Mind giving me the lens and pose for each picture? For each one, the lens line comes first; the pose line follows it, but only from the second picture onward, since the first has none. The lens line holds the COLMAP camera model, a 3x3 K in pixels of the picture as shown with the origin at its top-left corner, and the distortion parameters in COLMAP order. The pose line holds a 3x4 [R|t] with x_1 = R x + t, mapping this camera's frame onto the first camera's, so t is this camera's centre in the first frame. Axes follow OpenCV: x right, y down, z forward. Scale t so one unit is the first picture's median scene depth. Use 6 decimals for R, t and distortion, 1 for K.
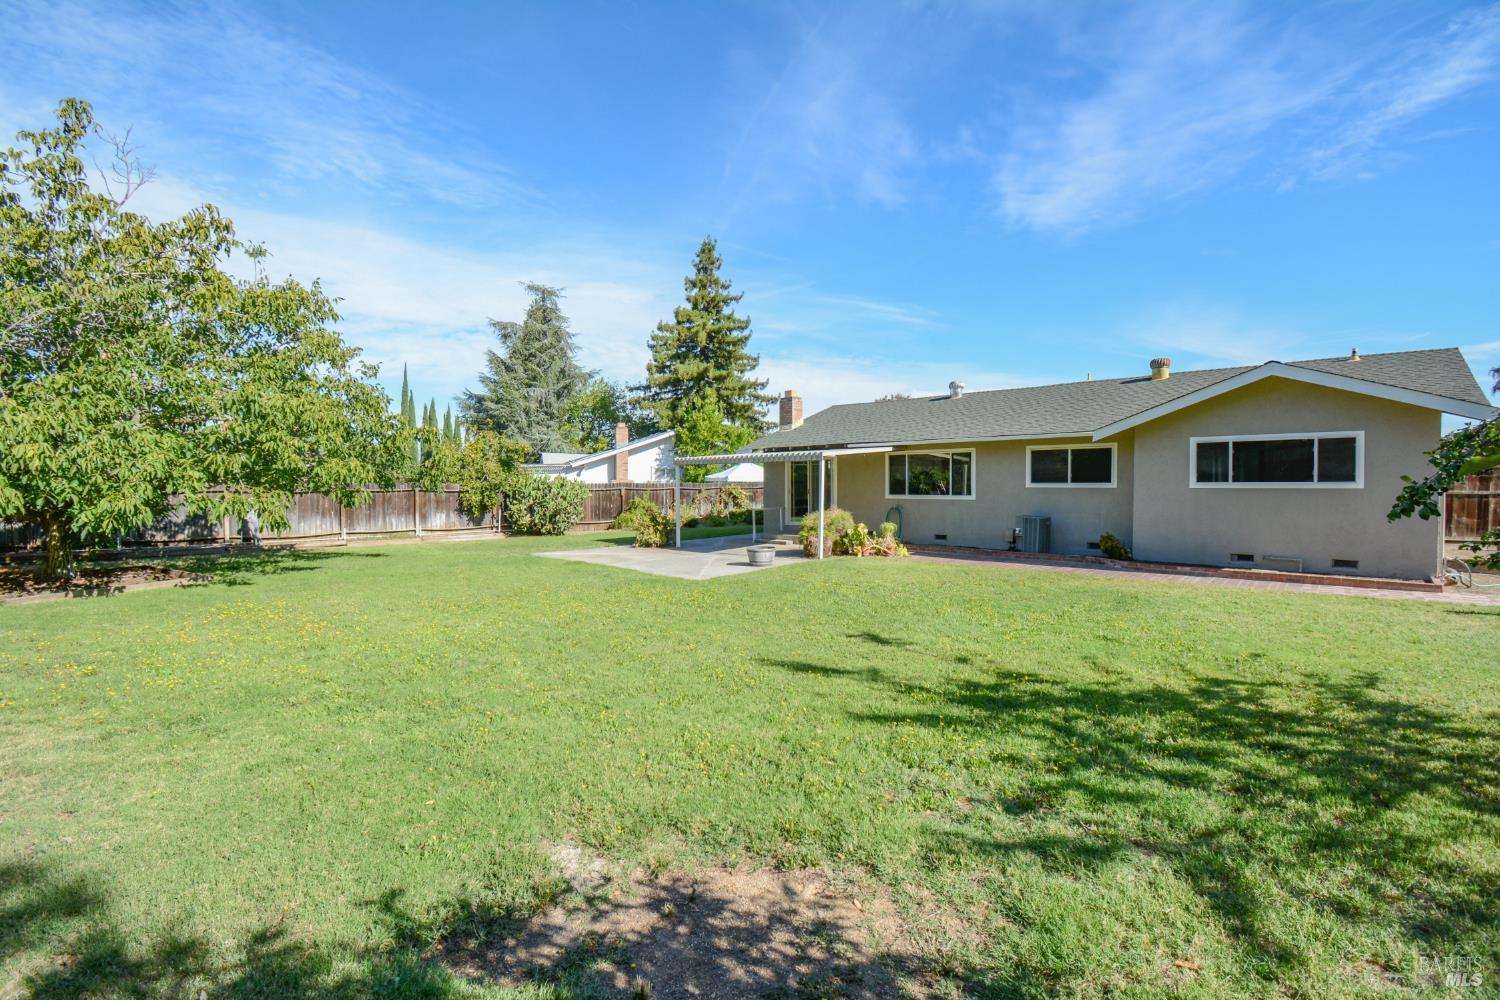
lens RADIAL K [[665.2, 0, 769.0], [0, 665.2, 481.3], [0, 0, 1]] dist [0.005309, -0.016823]
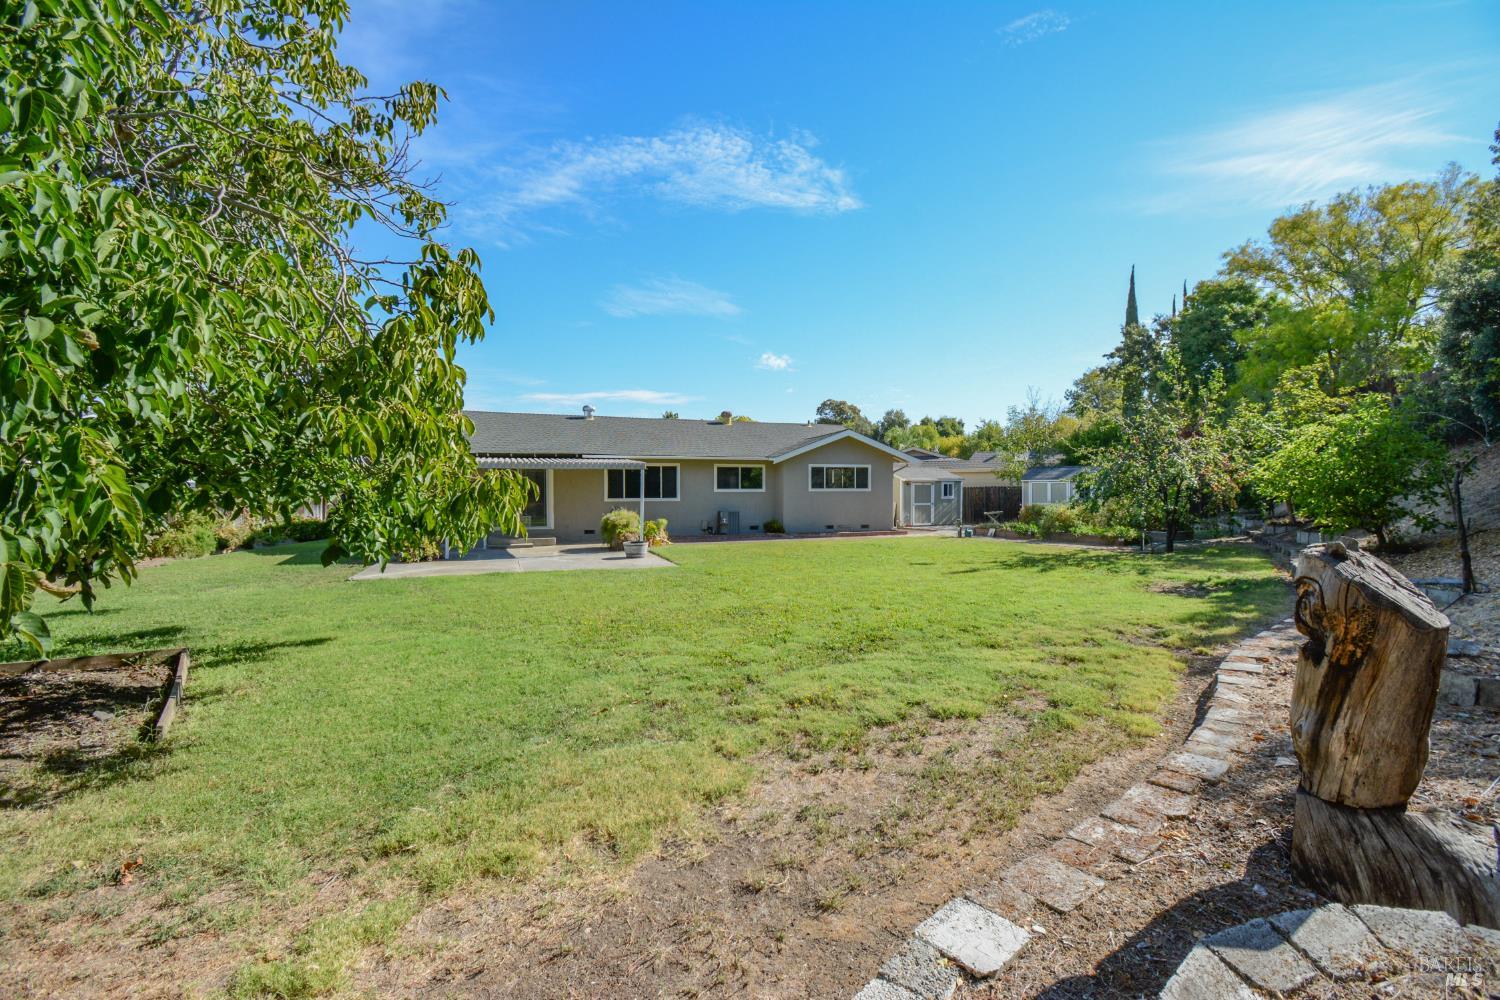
lens RADIAL K [[665.2, 0, 748.2], [0, 665.2, 519.5], [0, 0, 1]] dist [0.005309, -0.016823]
pose [[0.453767, -0.038685, 0.890280, -0.297928], [-0.000909, 0.999037, 0.043874, 0.001906], [-0.891120, -0.020718, 0.453295, 0.083678]]
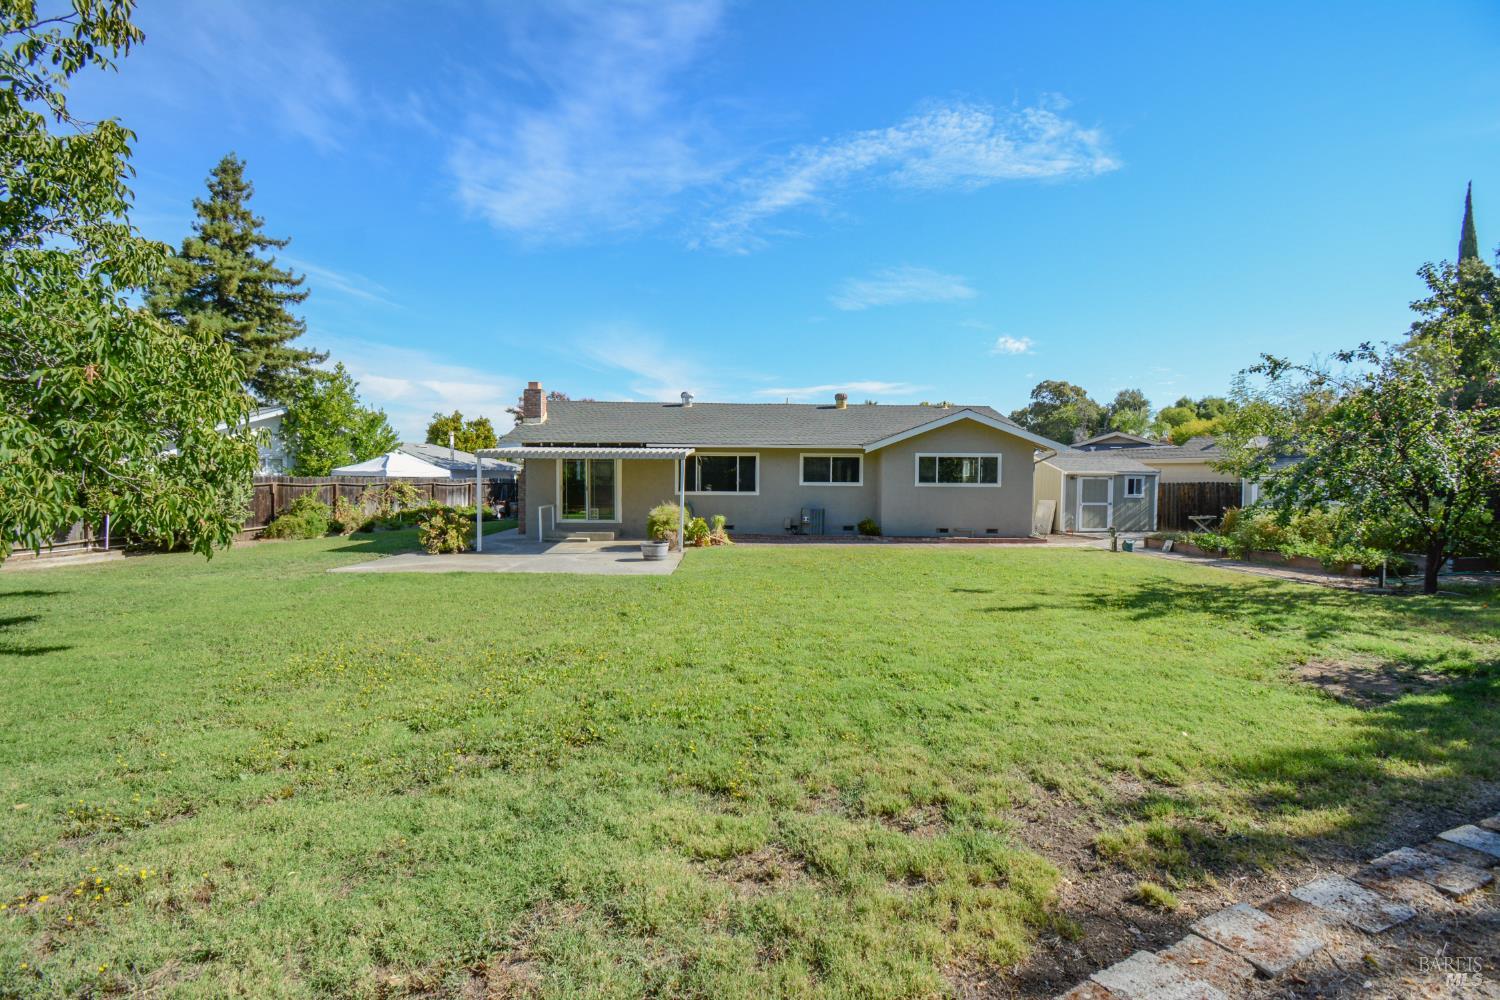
lens RADIAL K [[665.2, 0, 745.3], [0, 665.2, 498.5], [0, 0, 1]] dist [0.005309, -0.016823]
pose [[0.728937, -0.010793, 0.684496, -0.189805], [-0.010728, 0.999573, 0.027186, 0.000206], [-0.684497, -0.027160, 0.728510, 0.041475]]
